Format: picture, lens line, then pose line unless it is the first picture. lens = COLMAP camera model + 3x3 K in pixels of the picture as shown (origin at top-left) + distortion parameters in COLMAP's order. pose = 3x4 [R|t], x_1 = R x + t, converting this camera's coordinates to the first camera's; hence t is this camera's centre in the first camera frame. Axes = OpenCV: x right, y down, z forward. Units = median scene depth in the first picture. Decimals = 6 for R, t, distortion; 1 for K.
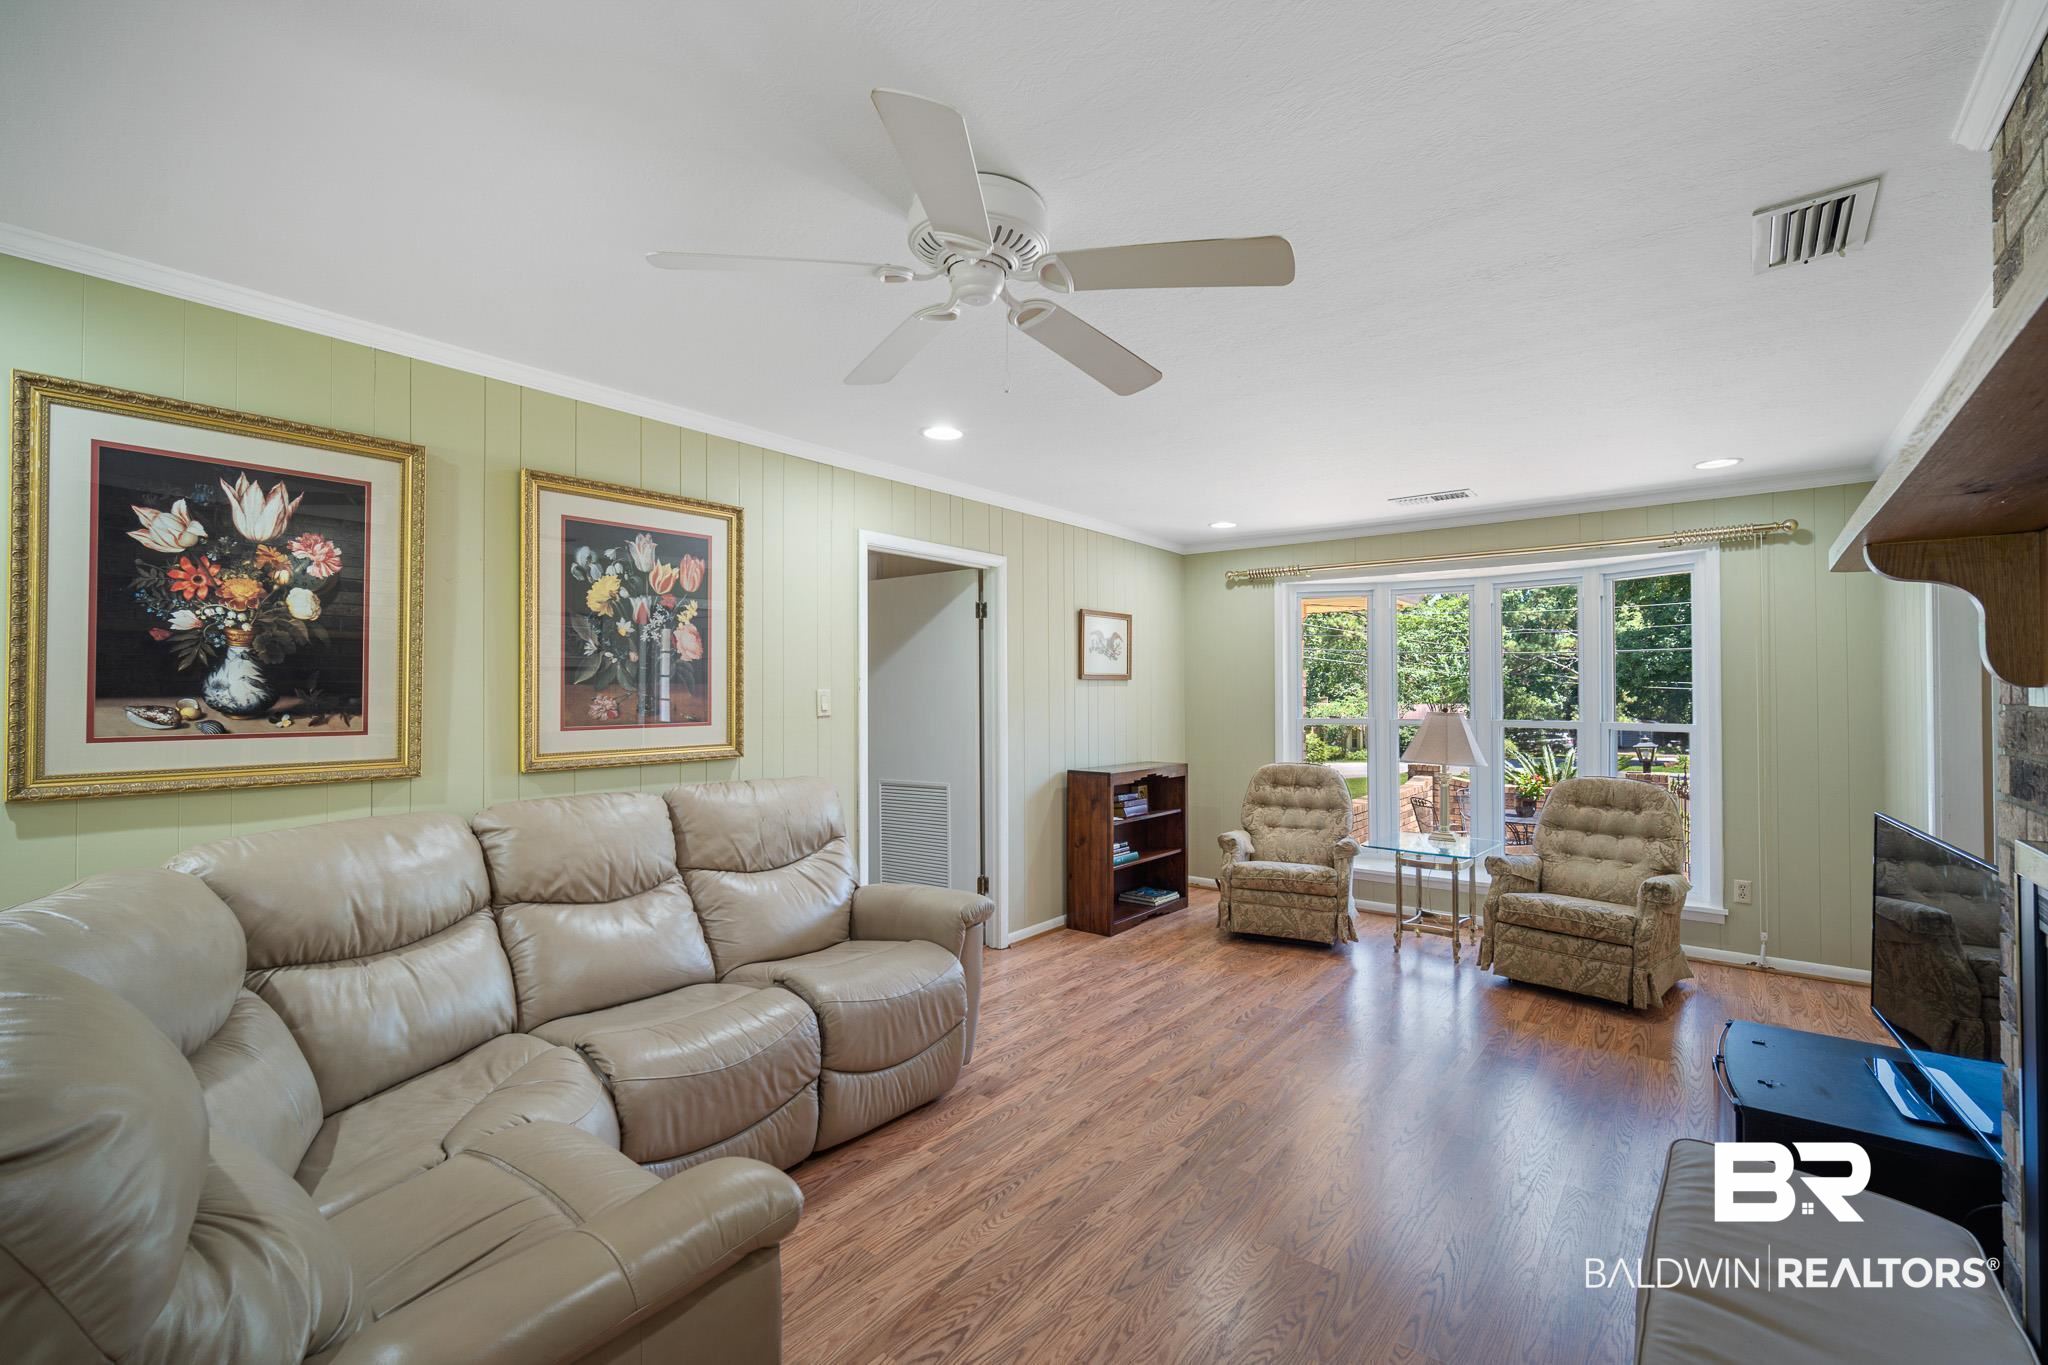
lens RADIAL K [[894.6, 0, 1029.1], [0, 894.6, 681.9], [0, 0, 1]] dist [-0.001259, -0.000059]
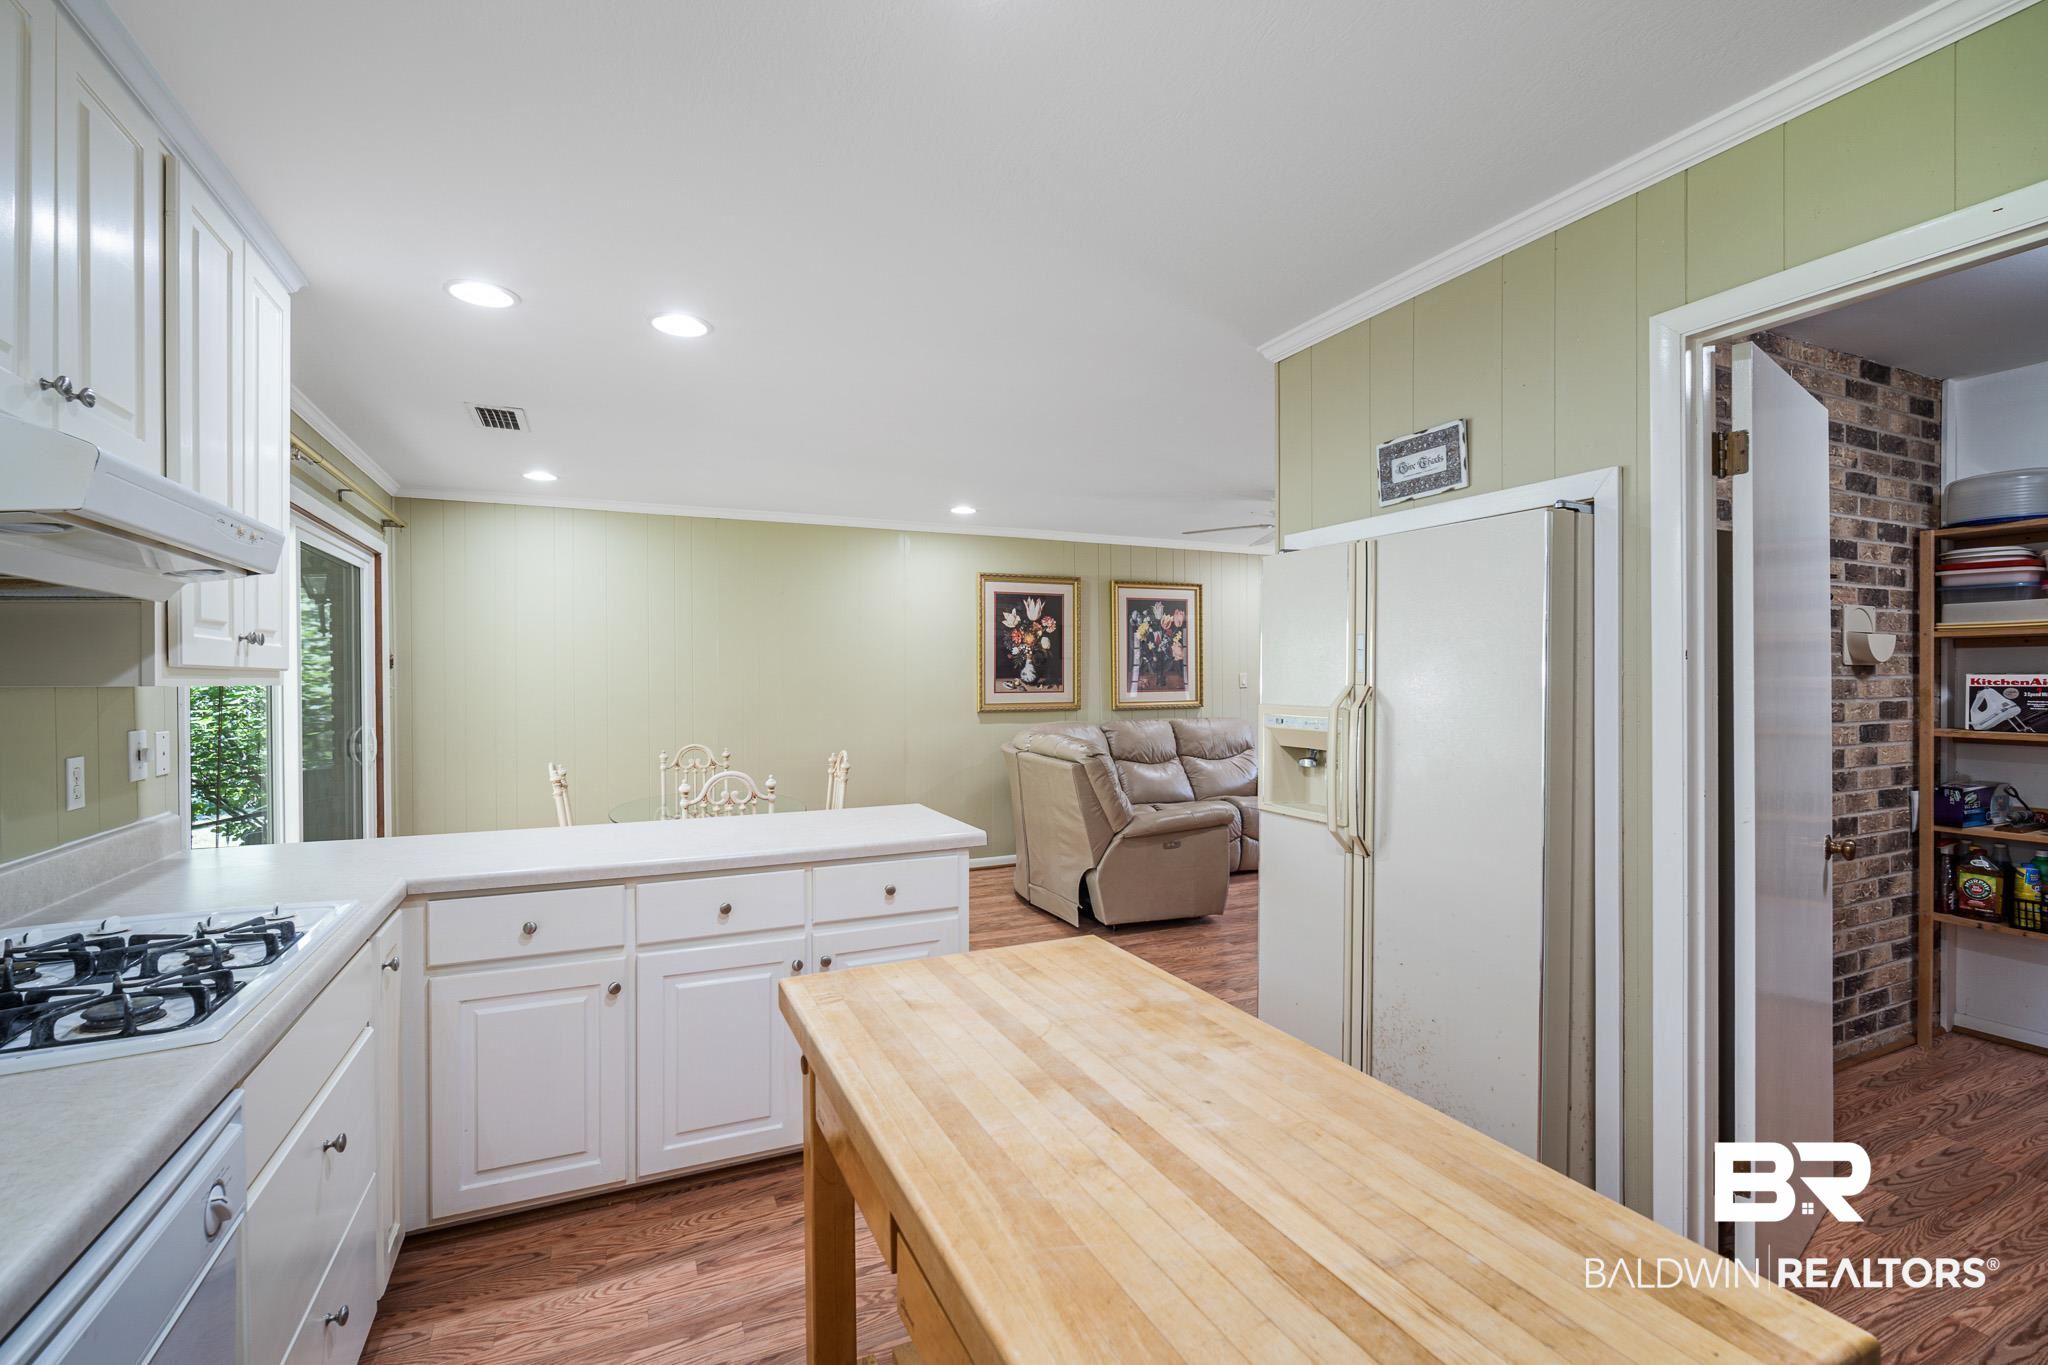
lens RADIAL K [[894.6, 0, 1029.1], [0, 894.6, 681.9], [0, 0, 1]] dist [-0.001259, -0.000059]
pose [[0.891888, -0.004232, -0.452236, 0.288141], [0.012350, 0.999811, 0.014999, -0.009646], [0.452087, -0.018963, 0.891772, -1.158558]]
